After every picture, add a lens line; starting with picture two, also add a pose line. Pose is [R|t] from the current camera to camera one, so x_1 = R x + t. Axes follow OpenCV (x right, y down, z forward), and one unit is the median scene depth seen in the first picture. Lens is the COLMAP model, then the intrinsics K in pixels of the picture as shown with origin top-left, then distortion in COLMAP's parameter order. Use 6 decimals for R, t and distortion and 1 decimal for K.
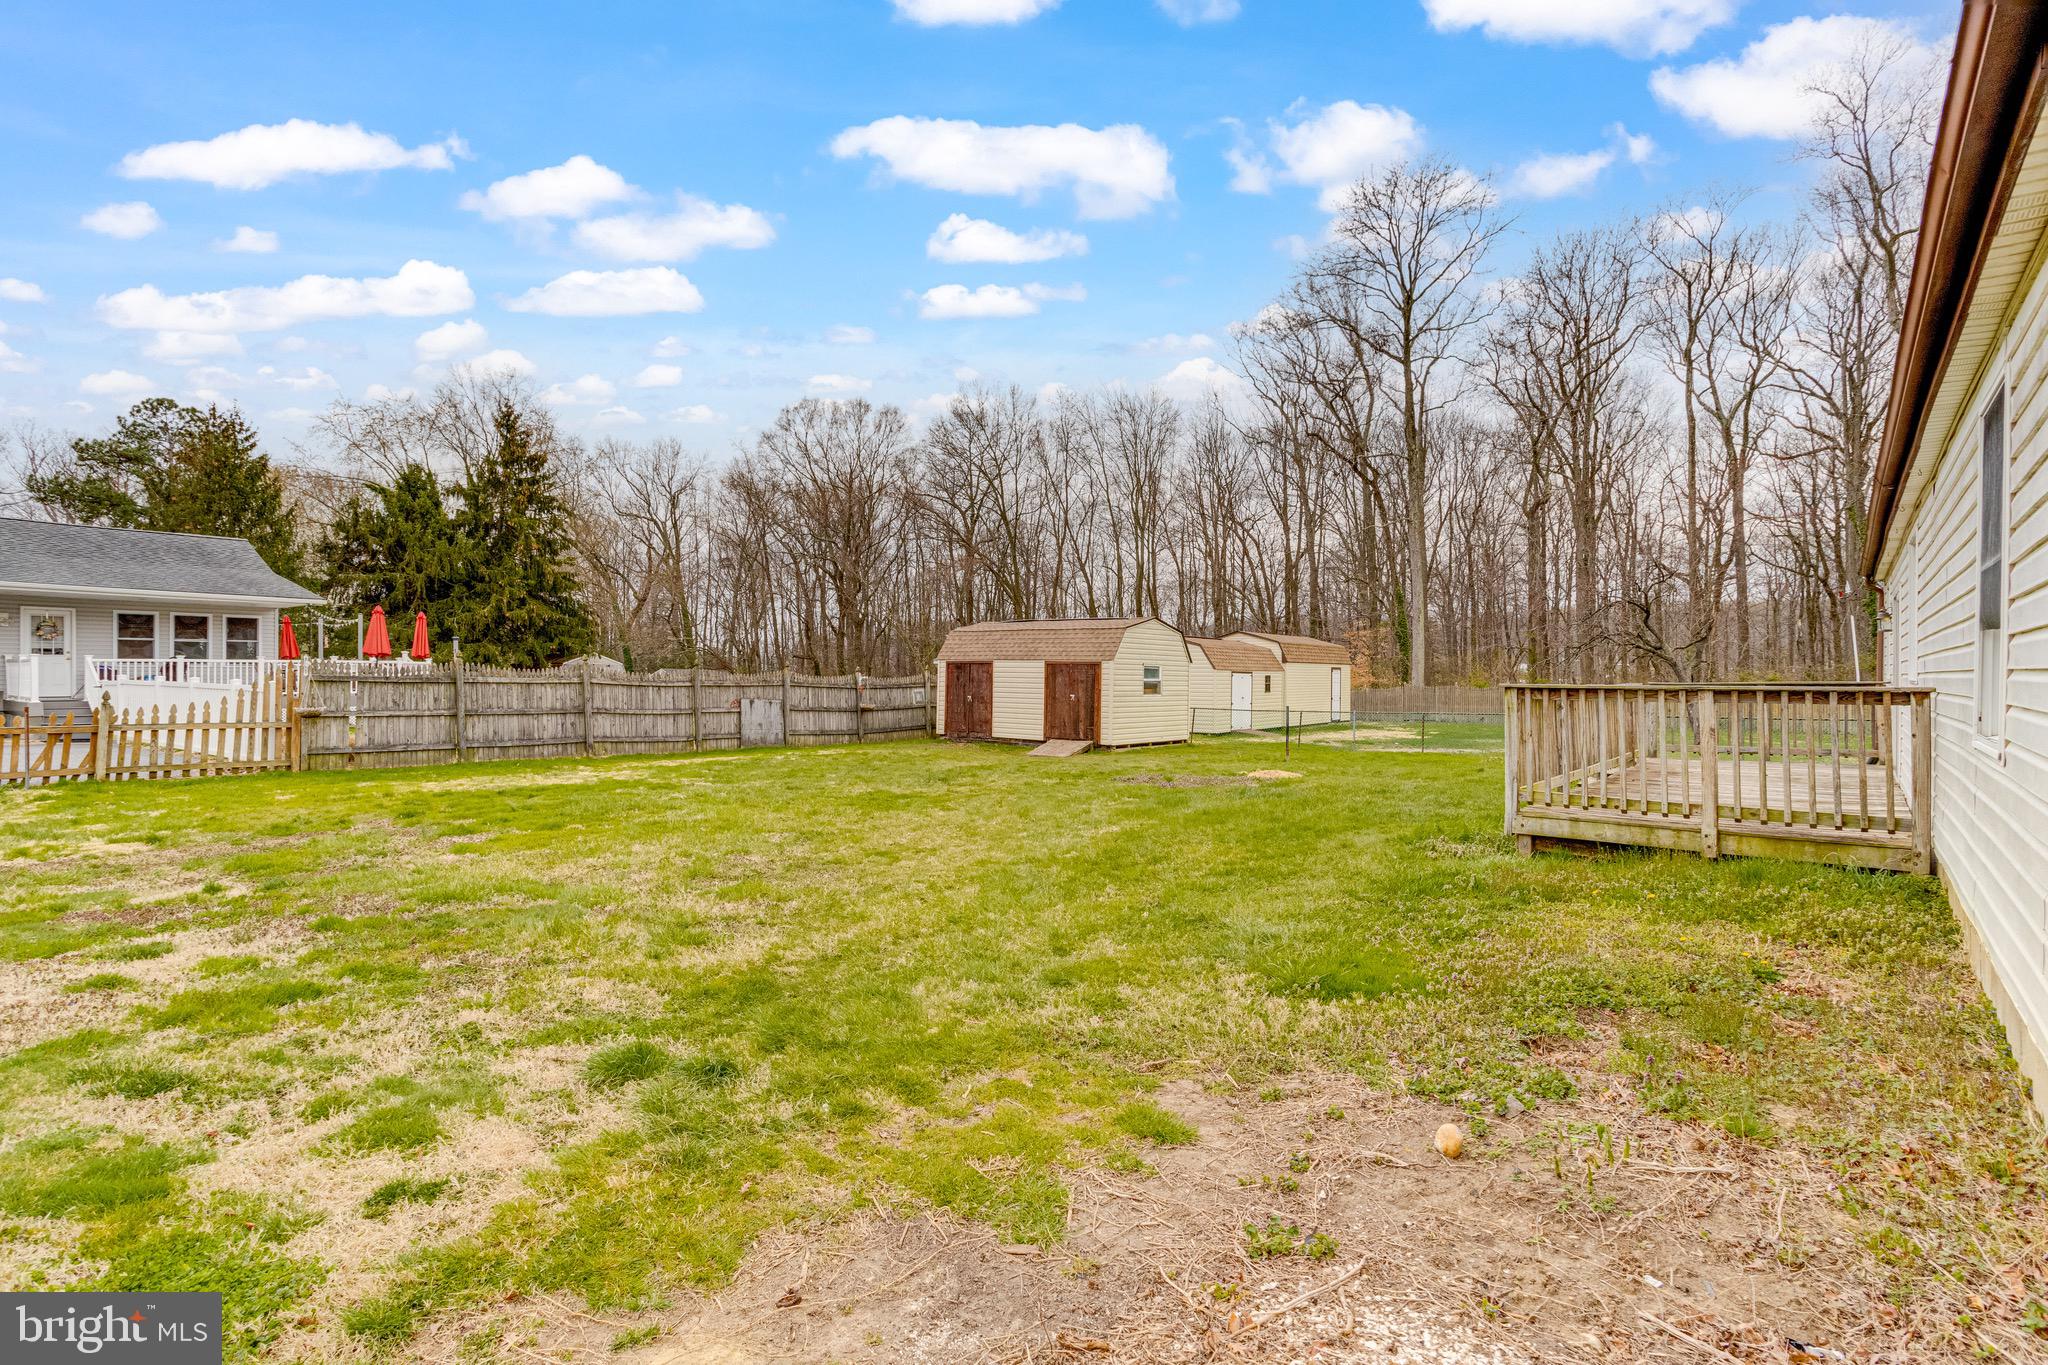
lens RADIAL K [[1005.4, 0, 994.7], [0, 1005.4, 689.0], [0, 0, 1]] dist [-0.000720, -0.000114]
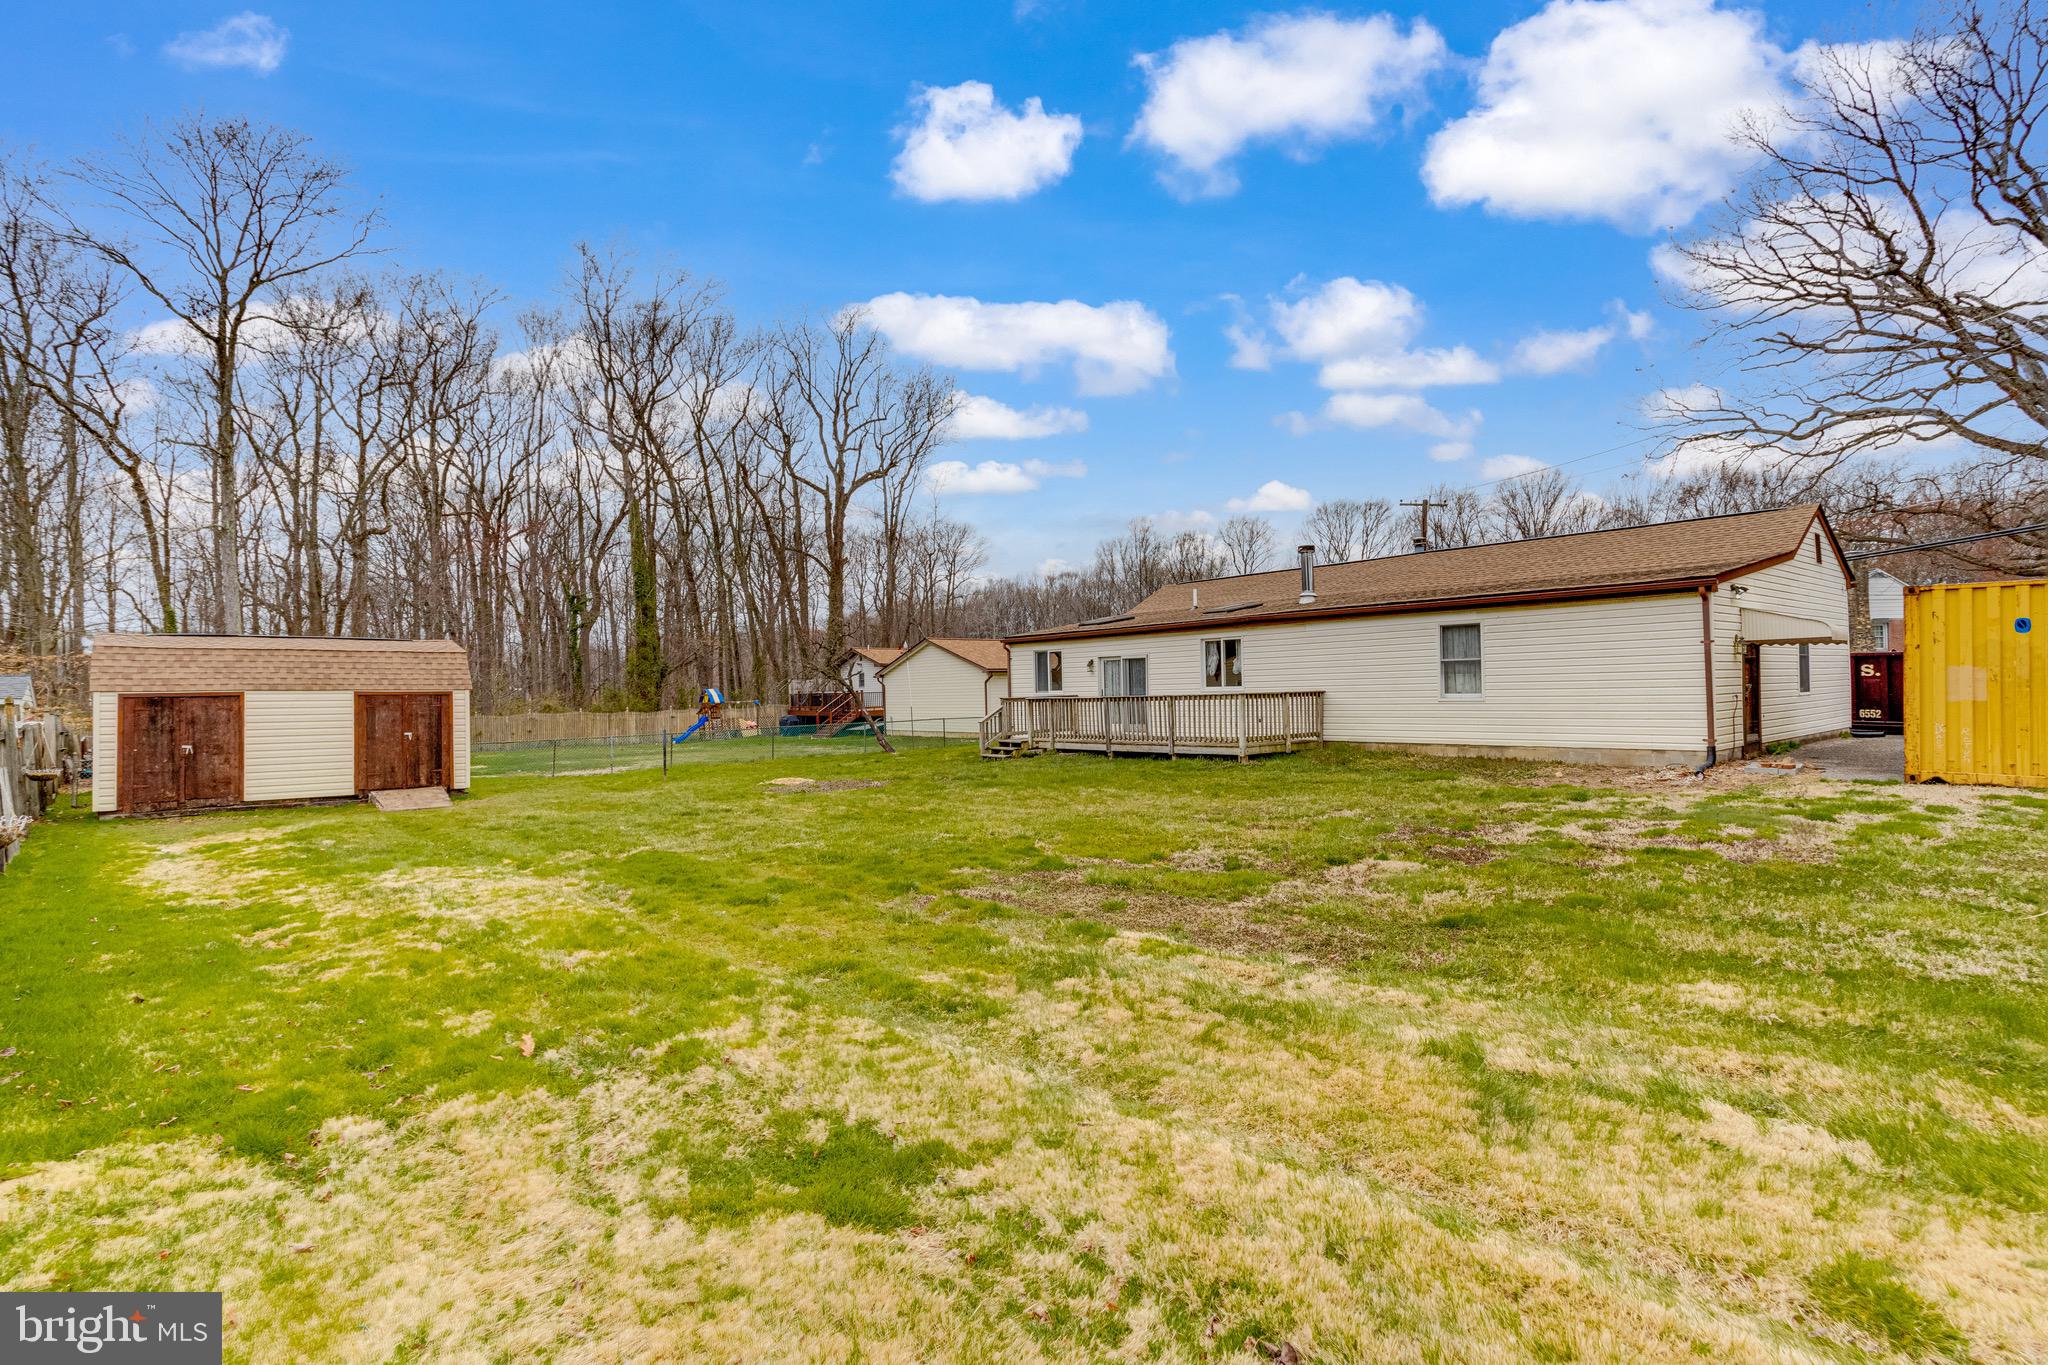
lens RADIAL K [[996.2, 0, 1024.0], [0, 996.2, 682.5], [0, 0, 1]] dist [-0.062736, 0.041125]
pose [[0.159991, 0.003726, 0.987111, -0.640958], [0.037047, 0.999266, -0.009776, -0.008891], [-0.986423, 0.038134, 0.159736, 0.390241]]
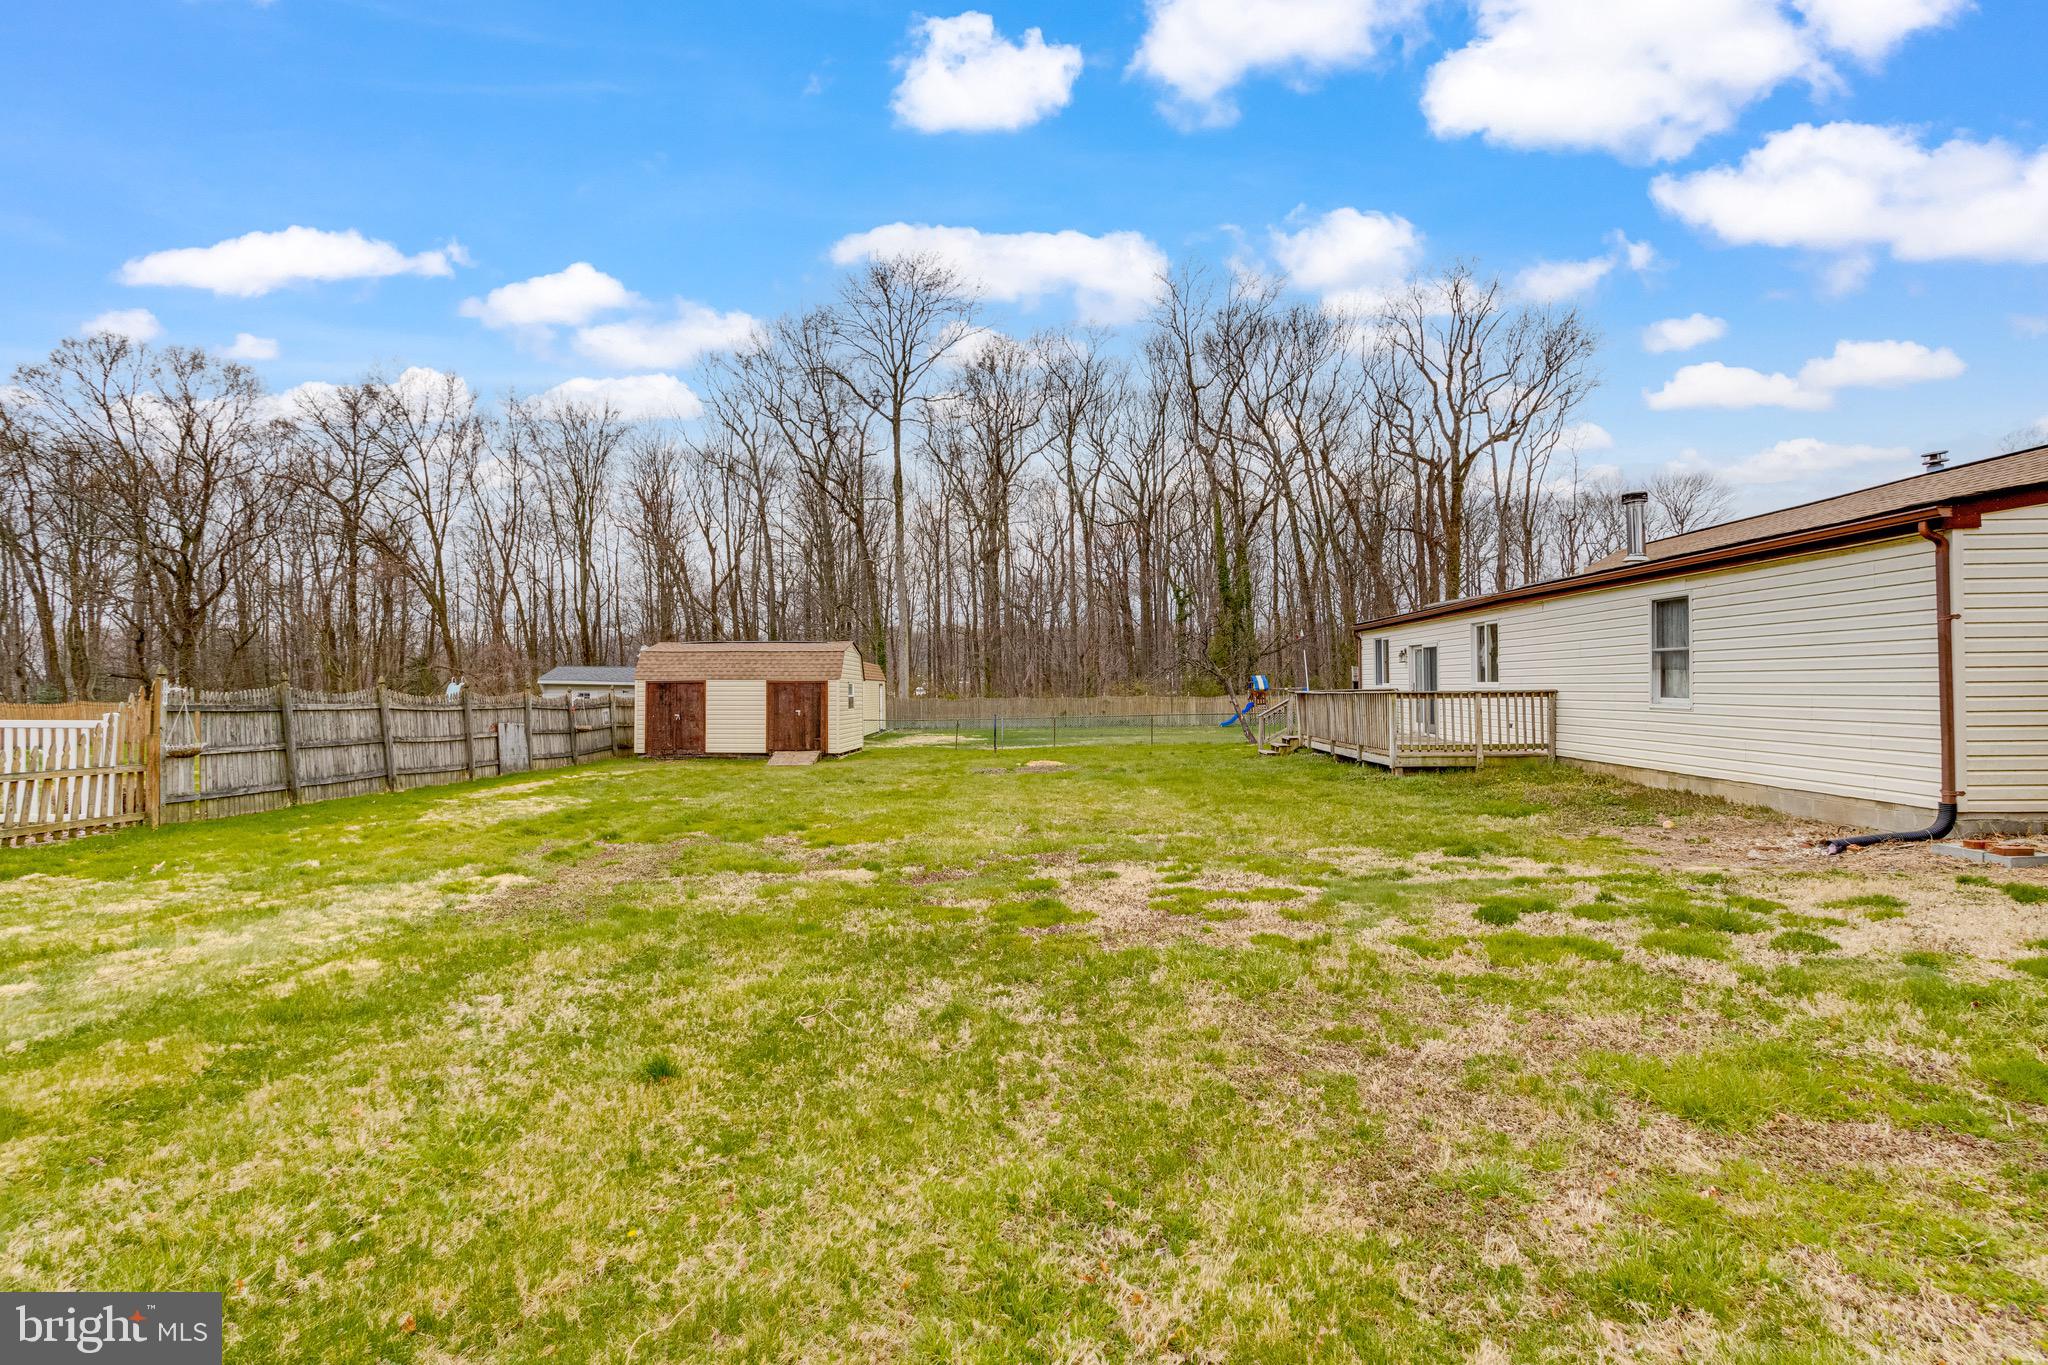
lens RADIAL K [[996.2, 0, 1024.0], [0, 996.2, 682.5], [0, 0, 1]] dist [-0.062736, 0.041125]
pose [[0.780614, -0.007801, 0.624965, -0.428092], [0.021911, 0.999649, -0.014890, -0.003393], [-0.624629, 0.025317, 0.780511, -0.020932]]
